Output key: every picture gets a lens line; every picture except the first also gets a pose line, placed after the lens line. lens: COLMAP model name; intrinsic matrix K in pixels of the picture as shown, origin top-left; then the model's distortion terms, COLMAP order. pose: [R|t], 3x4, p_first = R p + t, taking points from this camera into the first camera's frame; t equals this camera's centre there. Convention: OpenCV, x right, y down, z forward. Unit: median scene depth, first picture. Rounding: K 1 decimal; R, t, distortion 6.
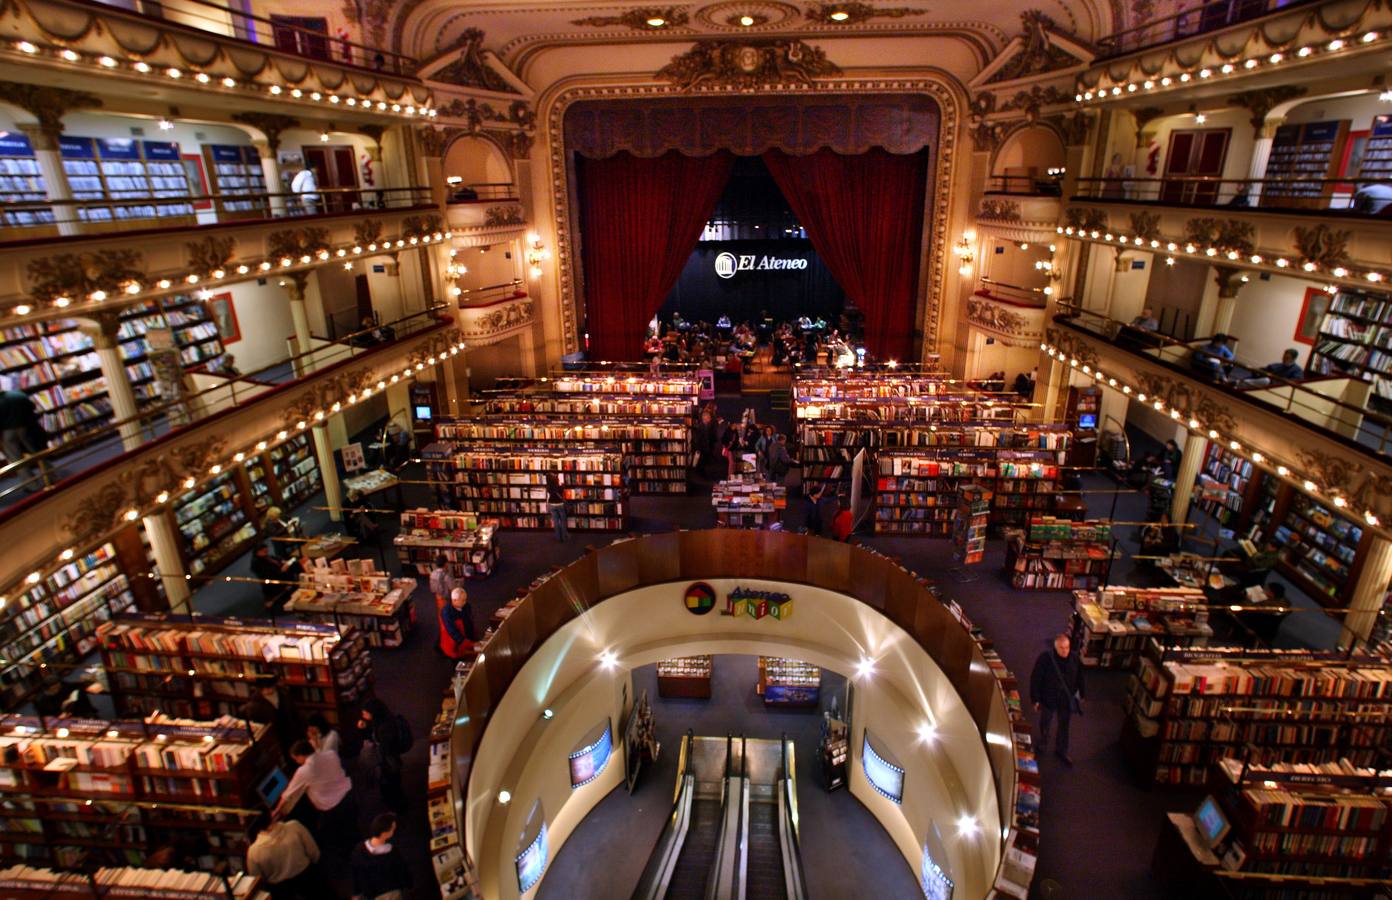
lens RADIAL K [[722.0, 0, 702.4], [0, 722.0, 441.2], [0, 0, 1]] dist [-0.047072, 0.026682]
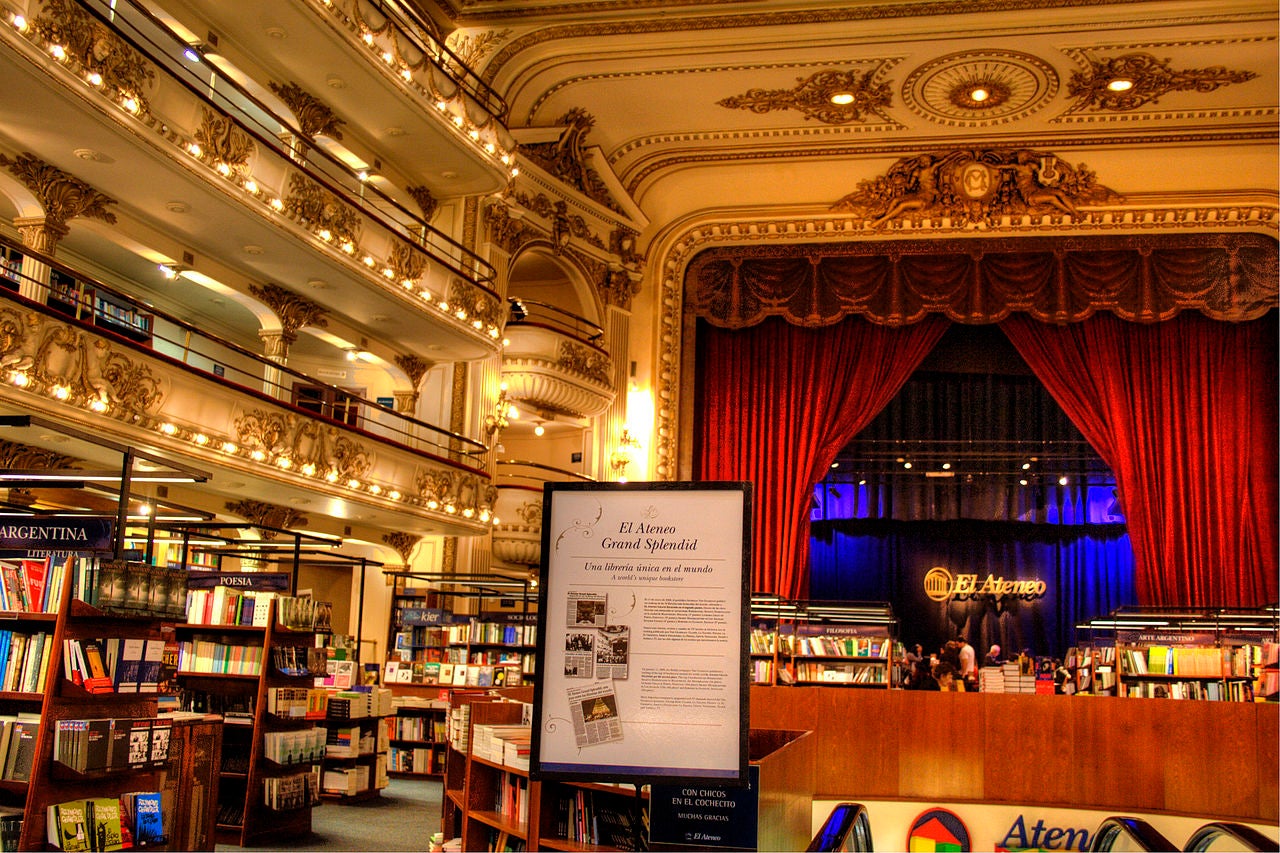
lens RADIAL K [[1291.1, 0, 656.7], [0, 1291.1, 430.8], [0, 0, 1]] dist [-0.099246, 0.094515]
pose [[0.988703, 0.025088, -0.147775, -0.050242], [-0.095066, 0.867189, -0.488821, 0.289253], [0.115885, 0.497347, 0.859777, 0.072619]]
